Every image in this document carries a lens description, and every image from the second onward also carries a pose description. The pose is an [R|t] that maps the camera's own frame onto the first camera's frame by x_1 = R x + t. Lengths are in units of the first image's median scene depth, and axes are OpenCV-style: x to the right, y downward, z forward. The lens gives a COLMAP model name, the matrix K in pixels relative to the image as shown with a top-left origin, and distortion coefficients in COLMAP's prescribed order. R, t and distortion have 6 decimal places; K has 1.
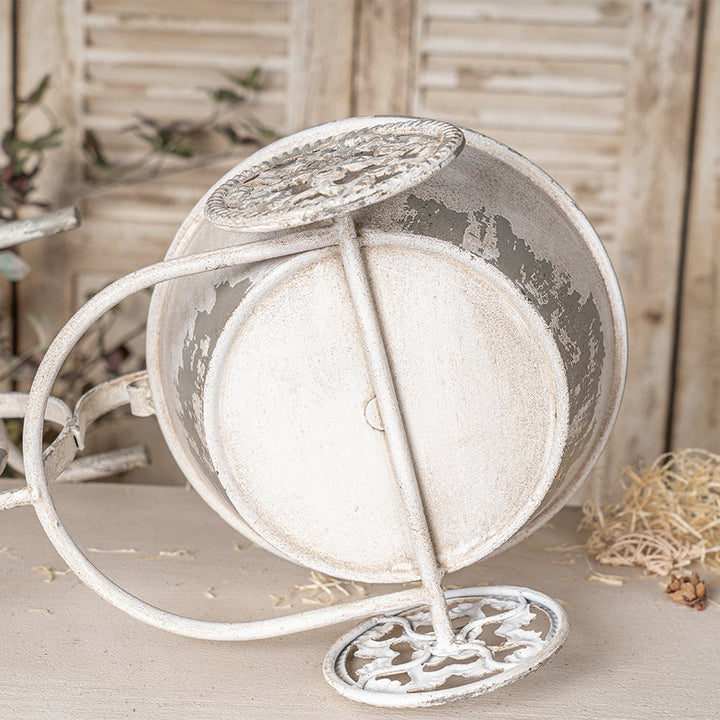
lens RADIAL K [[1803.9, 0, 334.8], [0, 1803.9, 342.4], [0, 0, 1]] dist [0.029059, 0.000000]
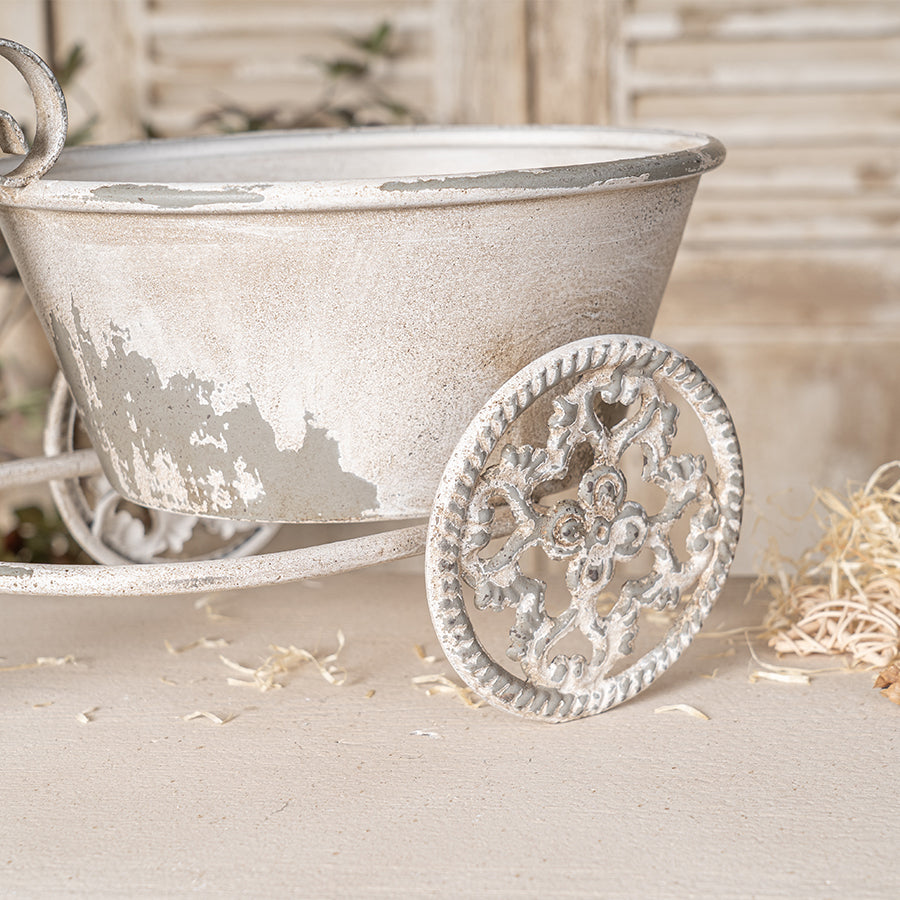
lens RADIAL K [[2254.9, 0, 430.0], [0, 2254.9, 471.2], [0, 0, 1]] dist [0.029059, 0.000000]
pose [[0.993232, -0.041805, -0.108366, 0.060682], [0.039908, 0.999011, -0.019618, 0.038149], [0.109079, 0.015160, 0.993917, 0.137279]]
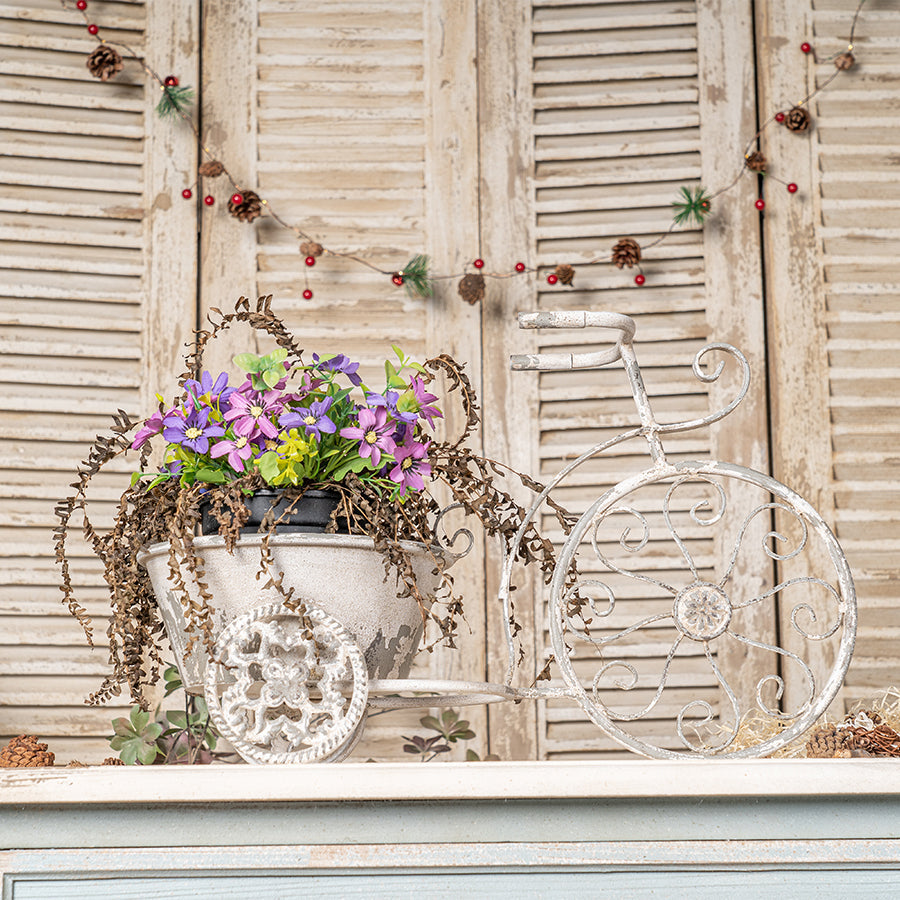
lens RADIAL K [[2183.7, 0, 446.9], [0, 2183.7, 455.6], [0, 0, 1]] dist [0.004686, 0.000000]
pose [[0.998450, -0.045766, 0.031684, -0.054290], [0.054311, 0.925679, -0.374391, 0.264154], [-0.012195, 0.375531, 0.926729, -0.357683]]
